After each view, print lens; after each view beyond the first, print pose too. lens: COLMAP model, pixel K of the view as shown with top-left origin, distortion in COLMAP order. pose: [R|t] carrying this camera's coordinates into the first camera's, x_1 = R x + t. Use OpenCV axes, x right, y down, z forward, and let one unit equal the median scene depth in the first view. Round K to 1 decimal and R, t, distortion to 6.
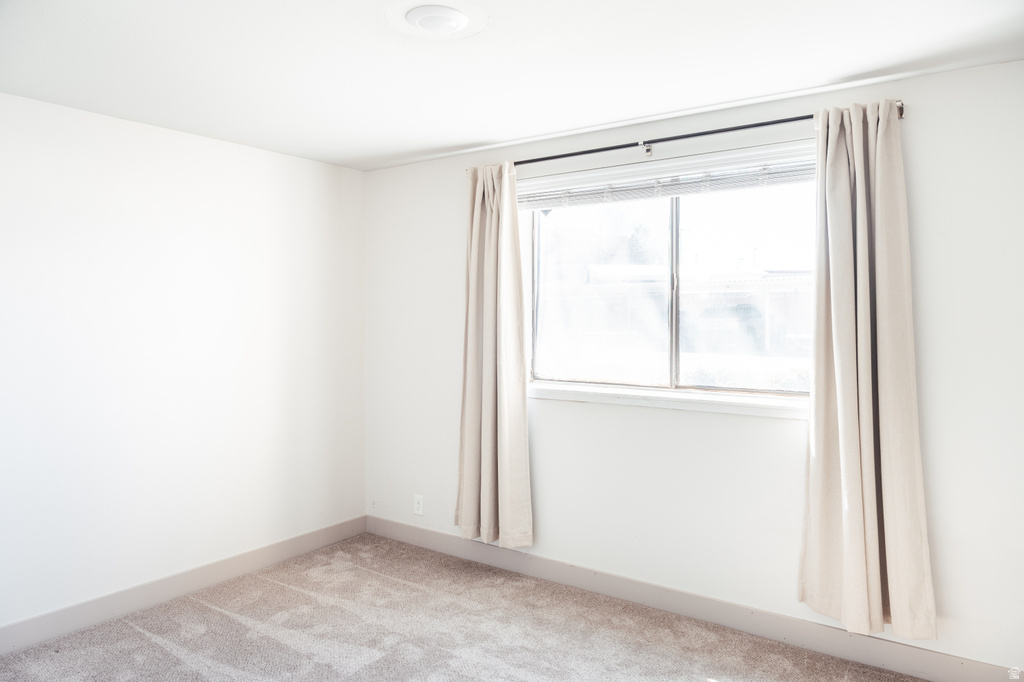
lens RADIAL K [[693.2, 0, 512.0], [0, 693.2, 341.0], [0, 0, 1]] dist [-0.002784, -0.001050]
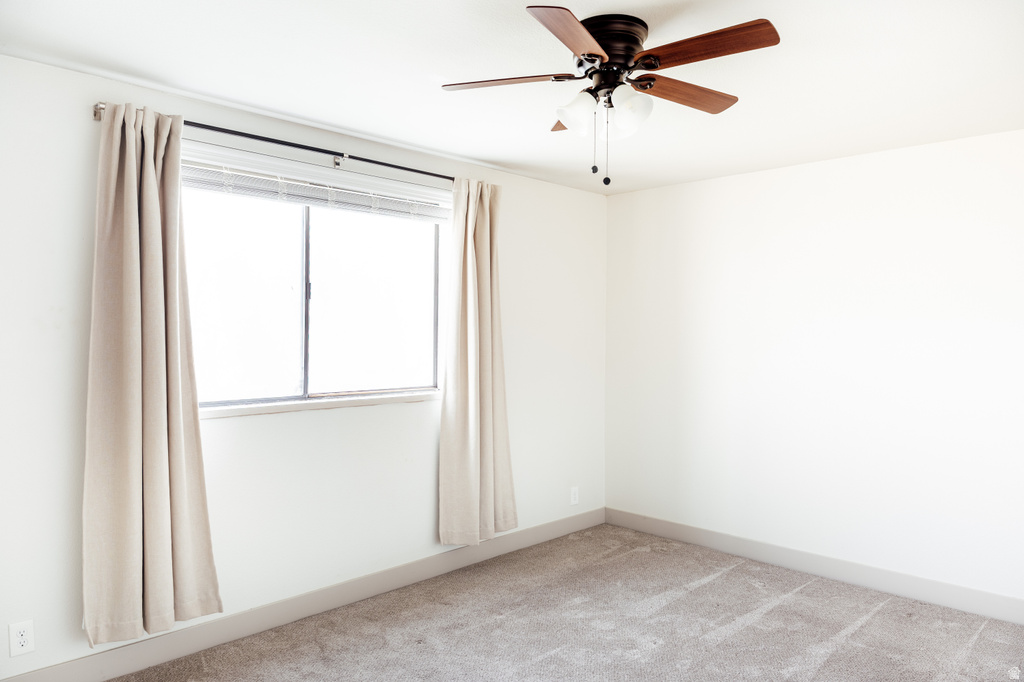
lens RADIAL K [[693.2, 0, 512.0], [0, 693.2, 341.0], [0, 0, 1]] dist [-0.002784, -0.001050]
pose [[0.178844, -0.001904, 0.983876, -0.739551], [0.033476, 0.999431, -0.004151, 0.001294], [-0.983308, 0.033679, 0.178806, 0.555109]]
